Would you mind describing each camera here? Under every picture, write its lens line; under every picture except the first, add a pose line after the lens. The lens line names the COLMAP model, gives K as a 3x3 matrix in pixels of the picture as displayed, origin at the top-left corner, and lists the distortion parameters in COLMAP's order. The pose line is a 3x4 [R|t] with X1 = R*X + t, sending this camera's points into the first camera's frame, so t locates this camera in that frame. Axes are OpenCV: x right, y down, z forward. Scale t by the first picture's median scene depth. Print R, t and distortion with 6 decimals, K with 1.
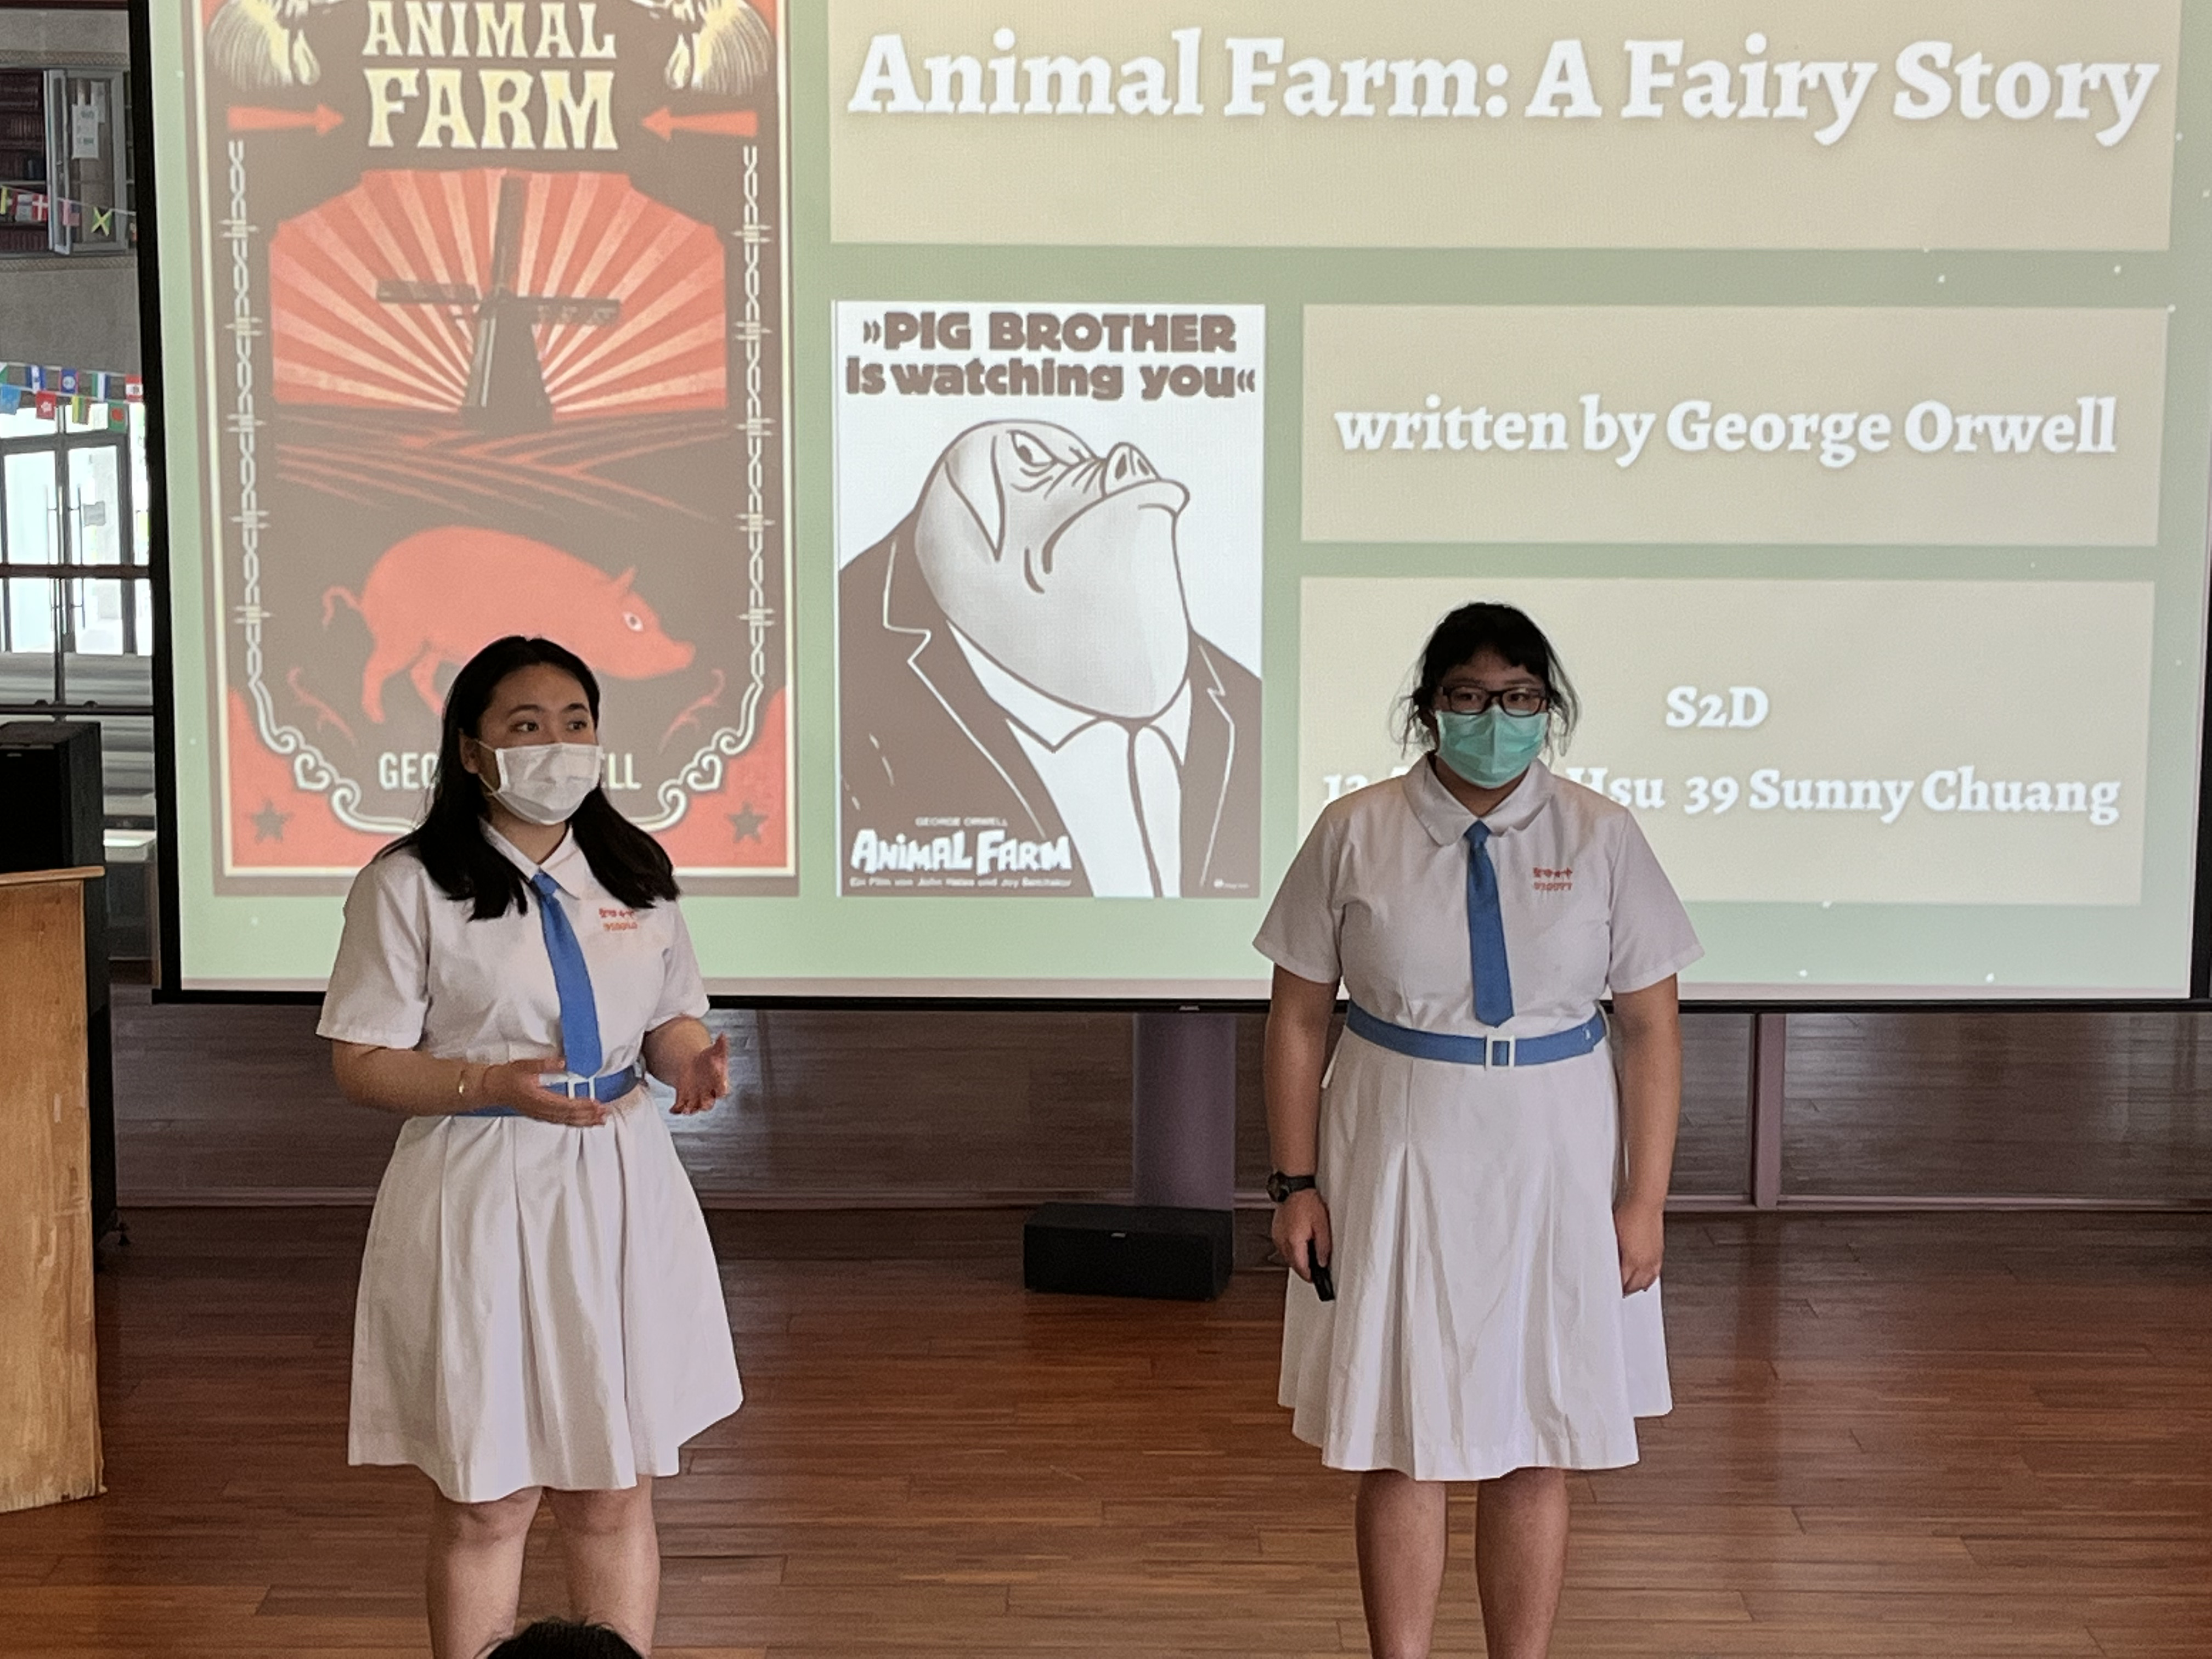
lens RADIAL K [[4322.6, 0, 1144.8], [0, 4322.6, 825.4], [0, 0, 1]] dist [0.165911, -0.577672]
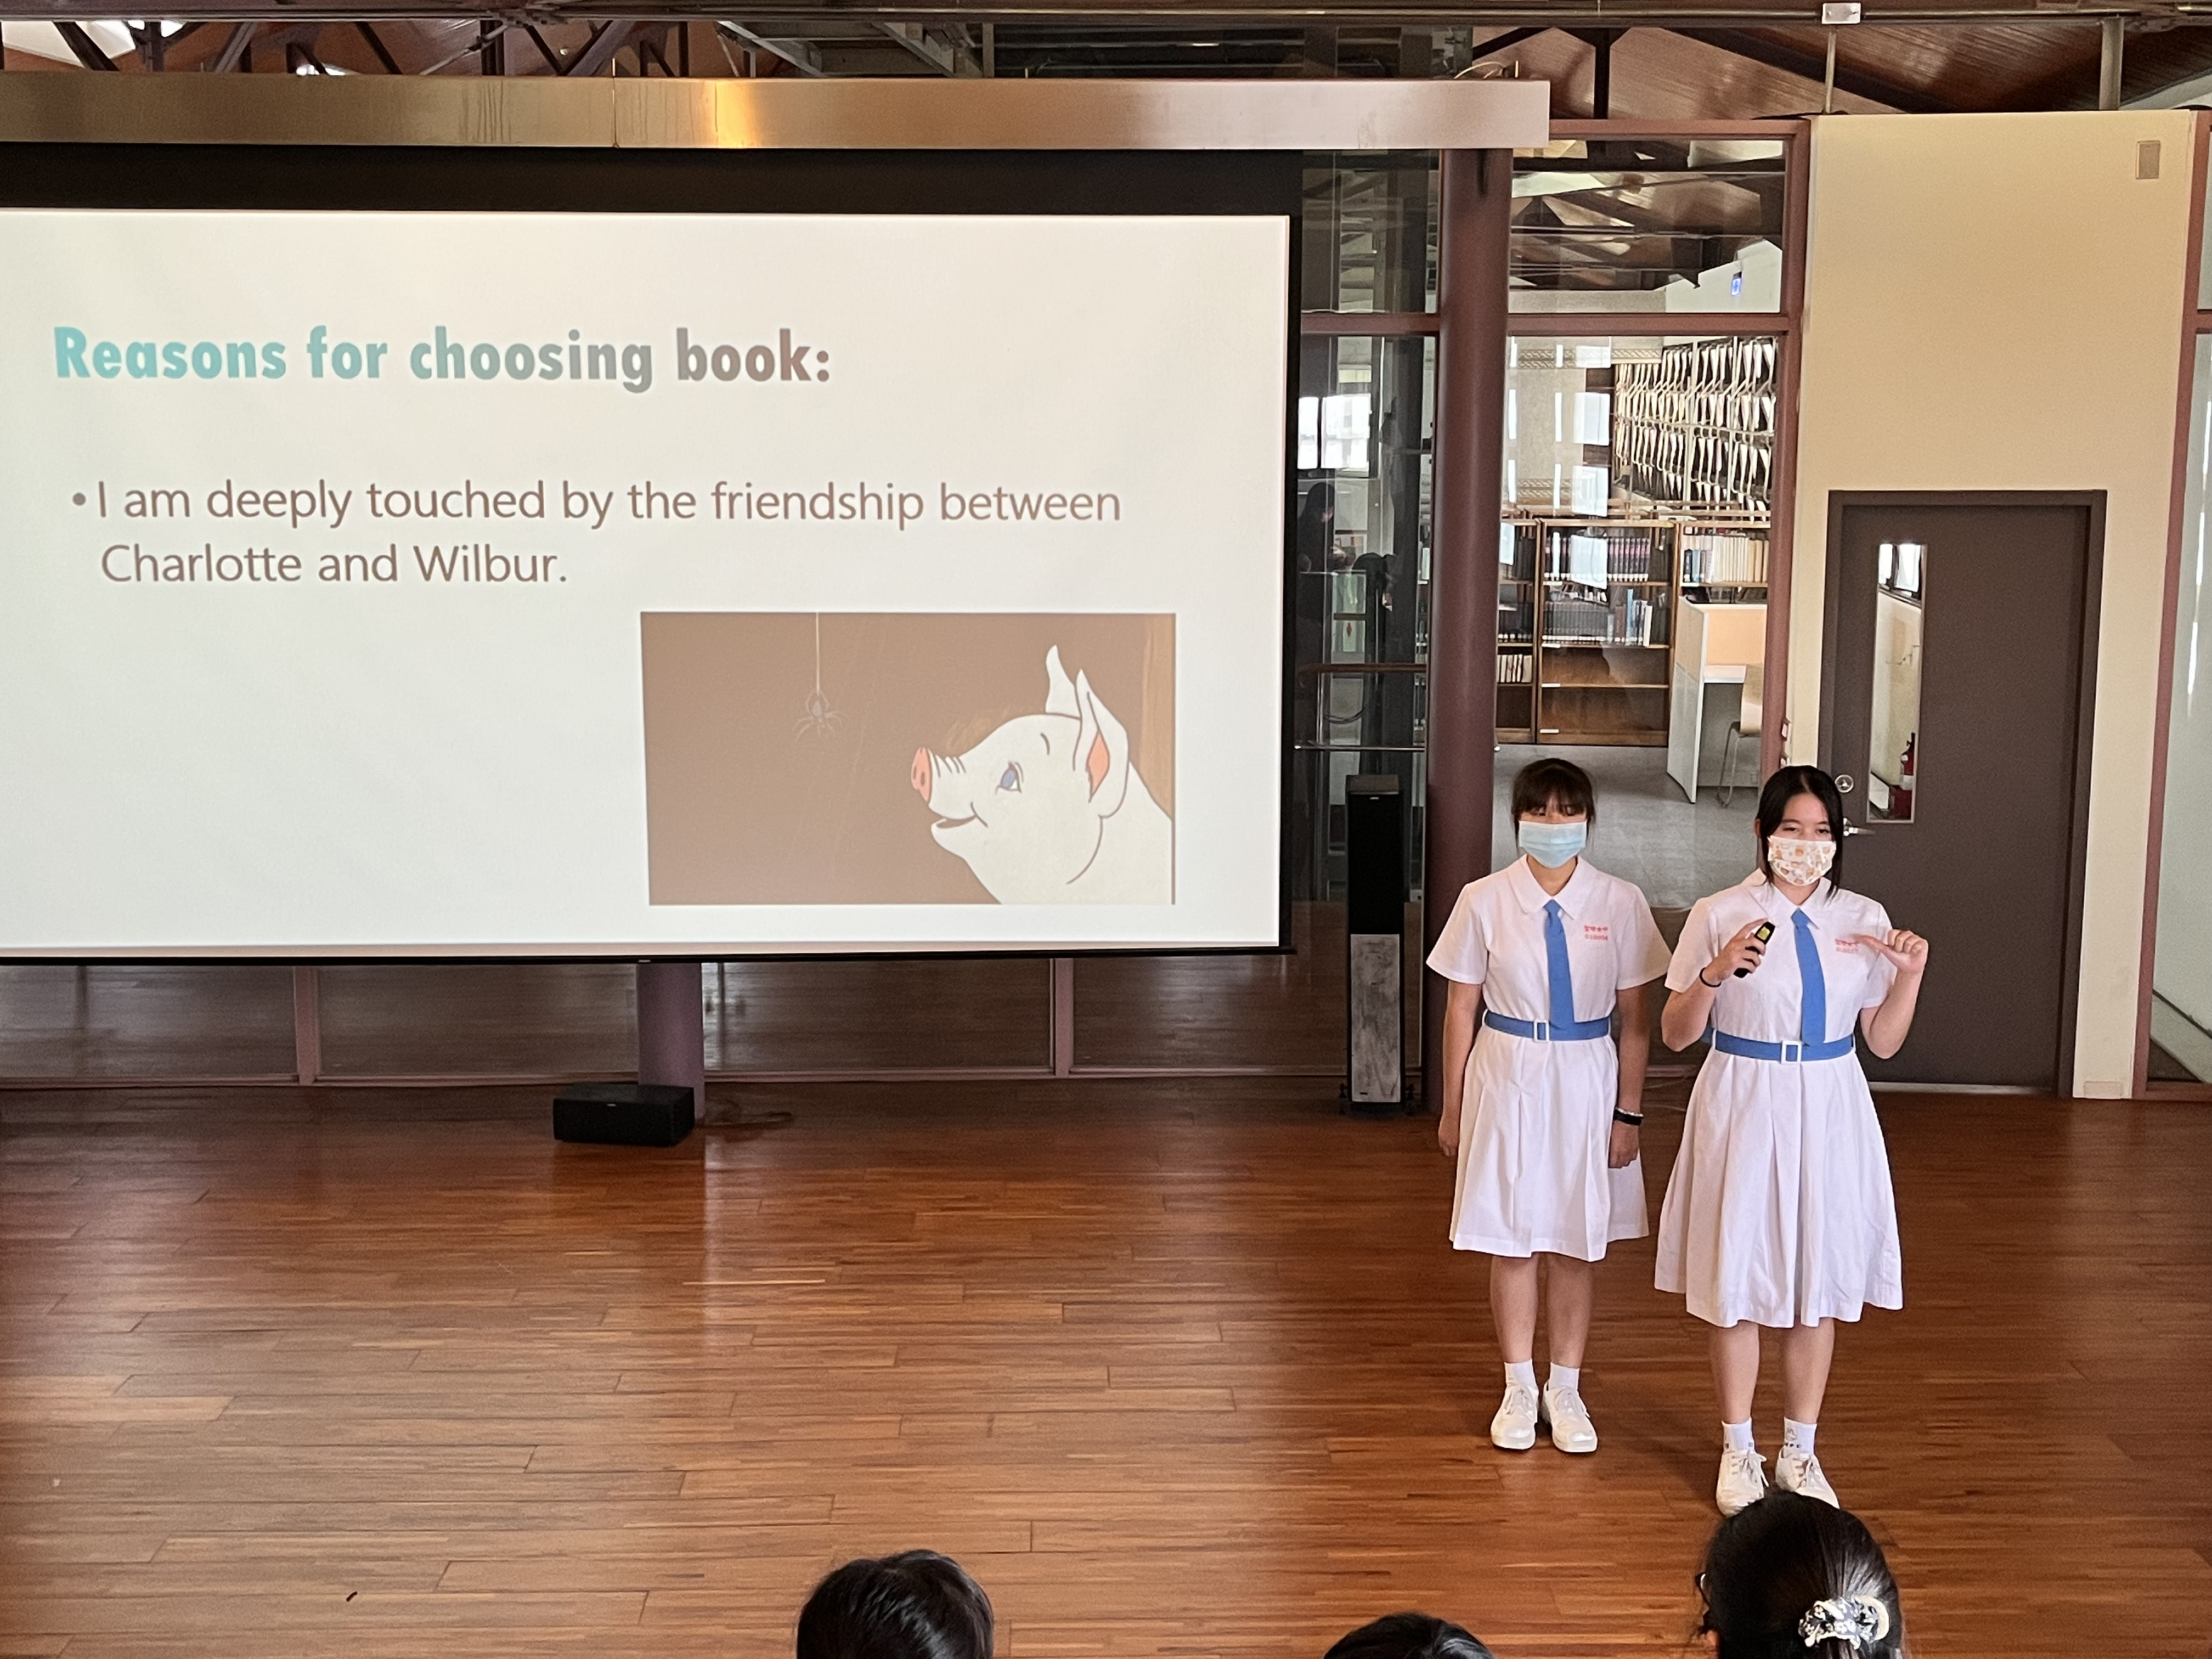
lens RADIAL K [[2579.5, 0, 1088.7], [0, 2579.5, 779.9], [0, 0, 1]] dist [0.130295, -0.321599]
pose [[0.999935, -0.008647, 0.007394, 0.172343], [0.008711, 0.999924, -0.008673, -0.014308], [-0.007318, 0.008736, 0.999935, 0.063652]]
